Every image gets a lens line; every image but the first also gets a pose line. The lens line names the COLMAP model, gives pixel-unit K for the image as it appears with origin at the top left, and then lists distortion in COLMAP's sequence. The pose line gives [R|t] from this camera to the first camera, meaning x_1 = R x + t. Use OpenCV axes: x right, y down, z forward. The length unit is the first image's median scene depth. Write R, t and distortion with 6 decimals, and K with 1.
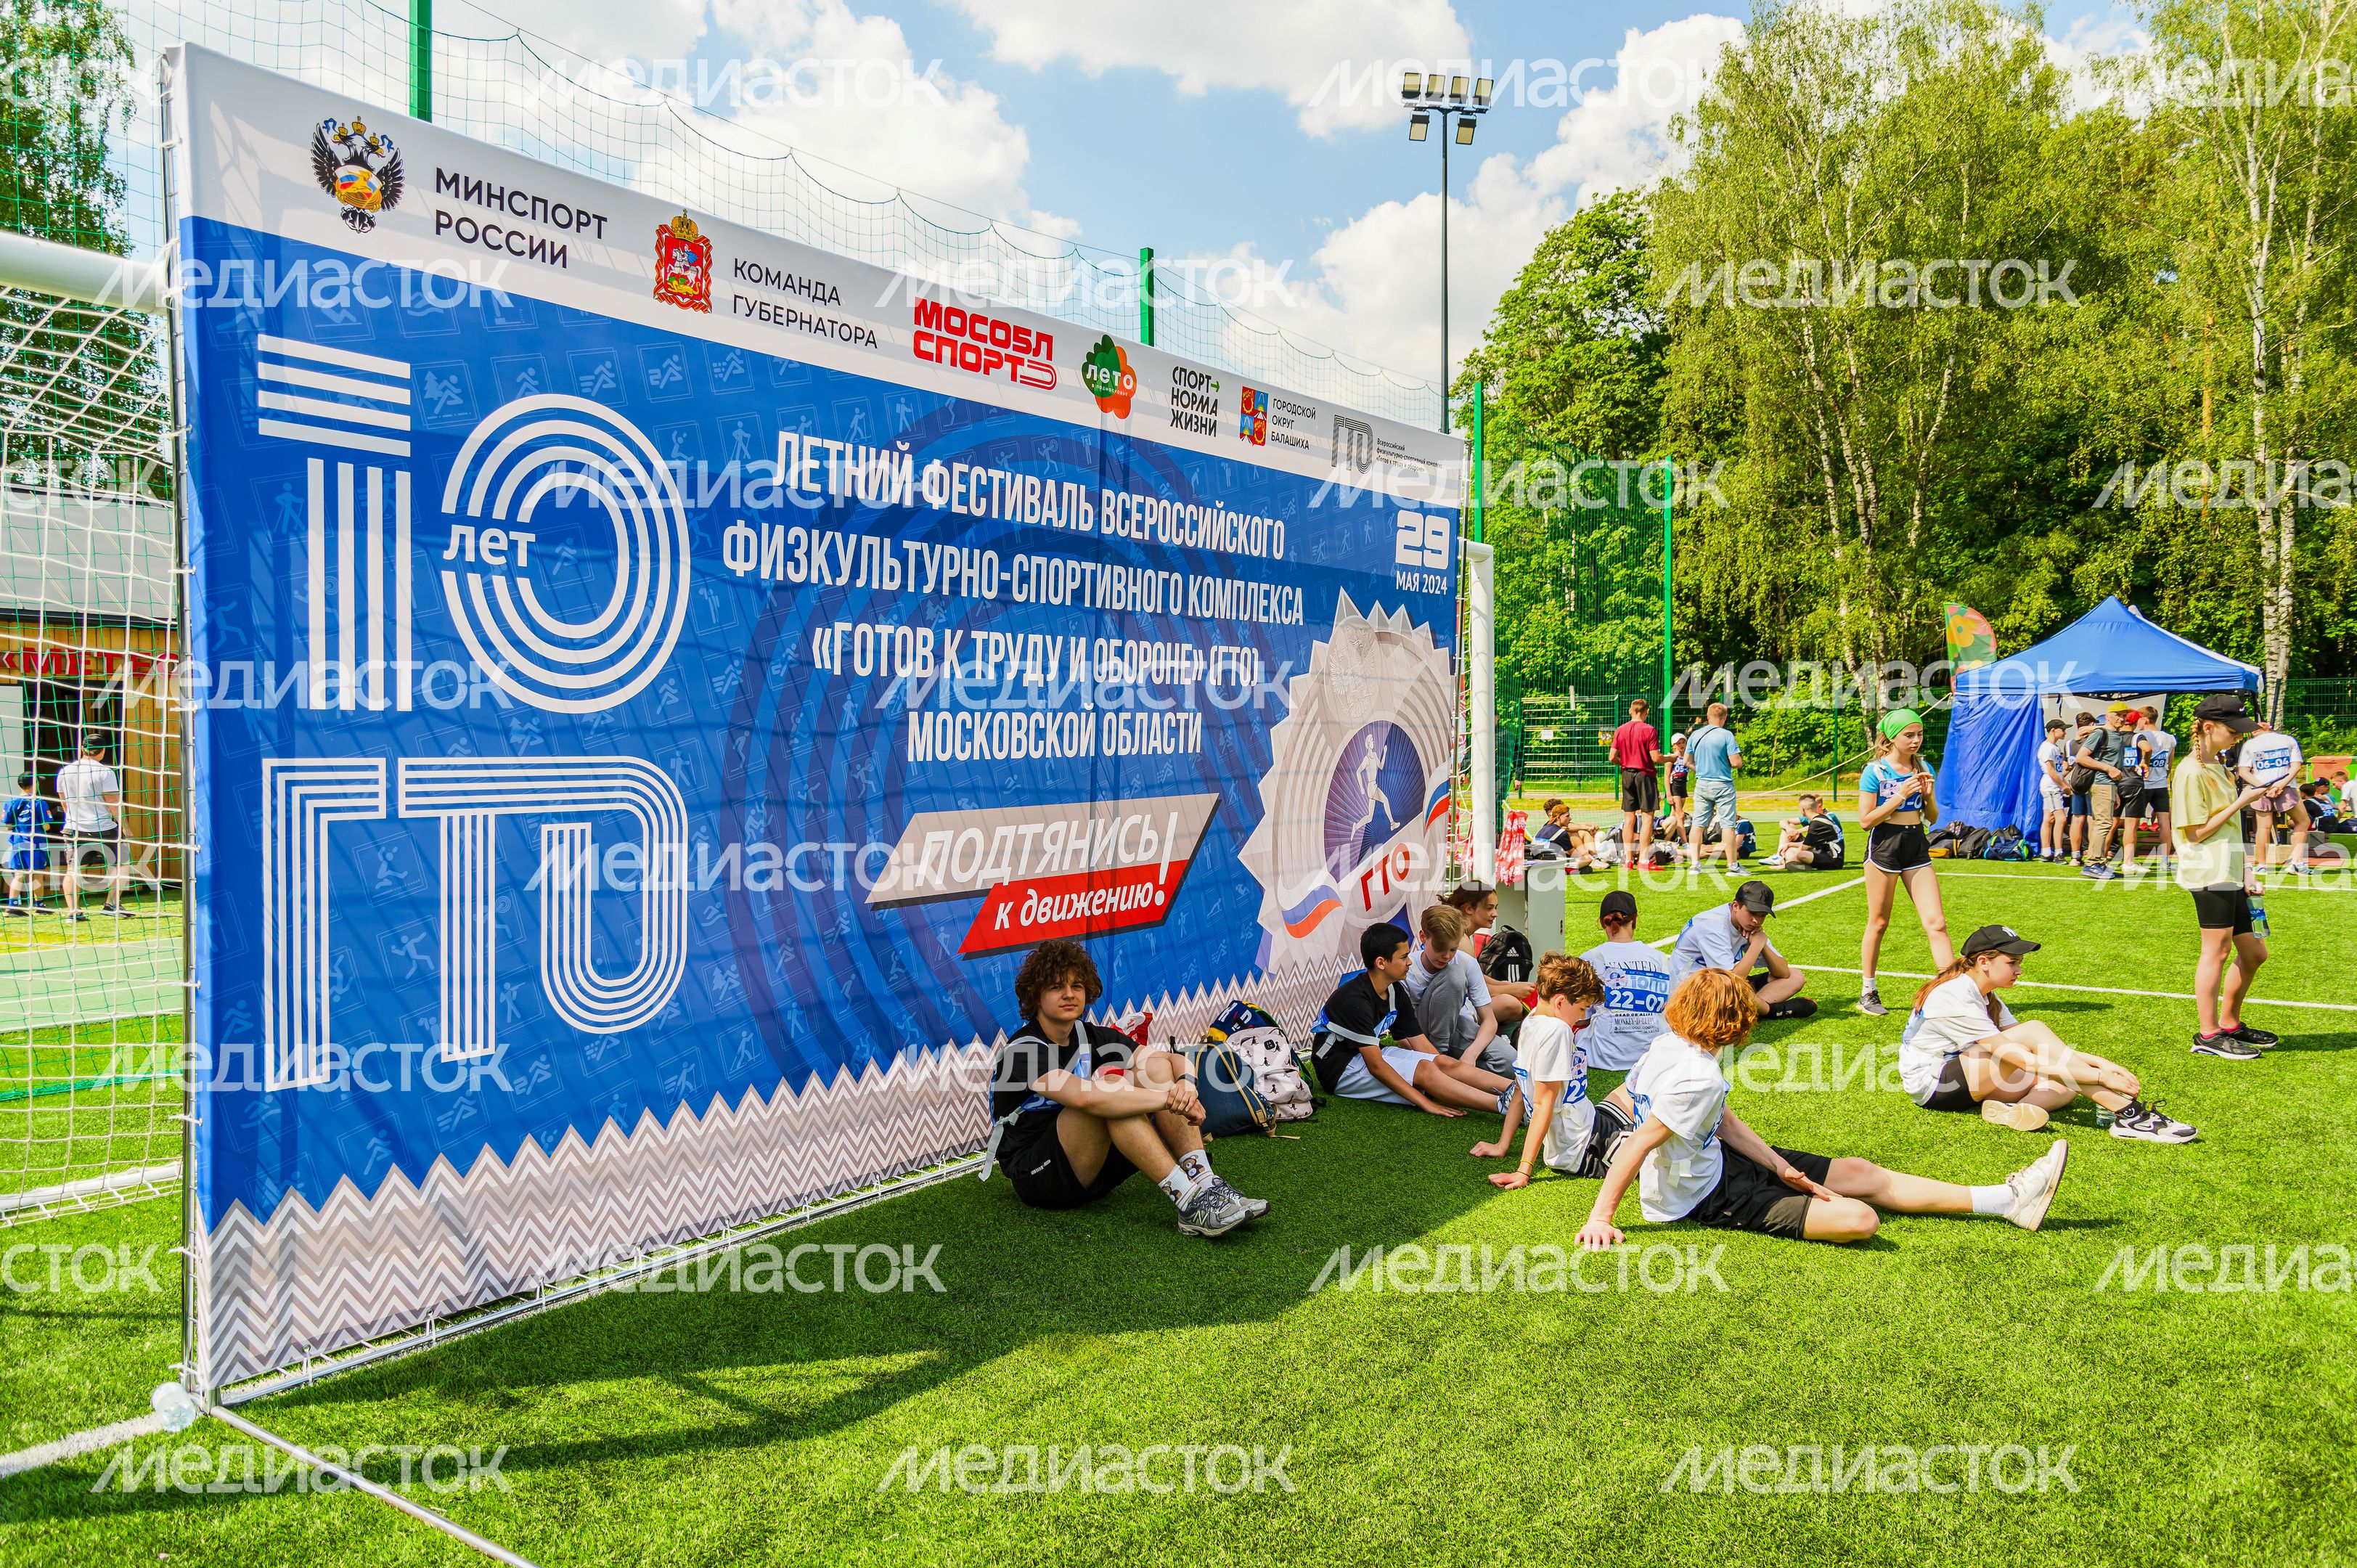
lens RADIAL K [[1621.0, 0, 1178.5], [0, 1621.0, 784.0], [0, 0, 1]] dist [-0.001880, -0.002411]
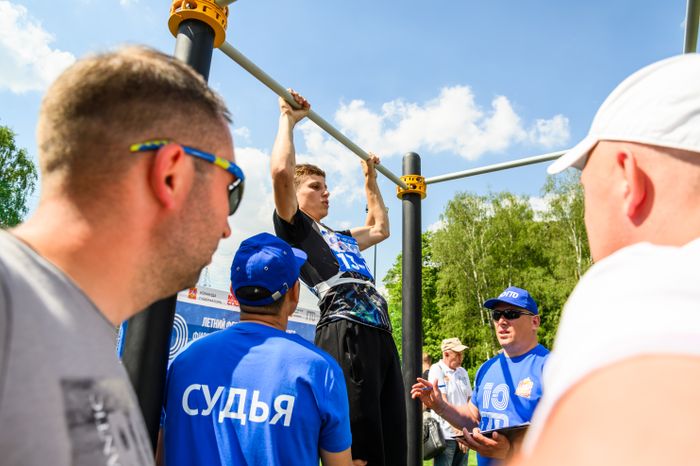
lens RADIAL K [[481.4, 0, 350.0], [0, 481.4, 233.0], [0, 0, 1]] dist [-0.001880, -0.002411]
pose [[0.995571, 0.063155, 0.069646, 0.153262], [-0.038227, 0.948706, -0.313839, 0.032480], [-0.085895, 0.309787, 0.946918, -0.840580]]
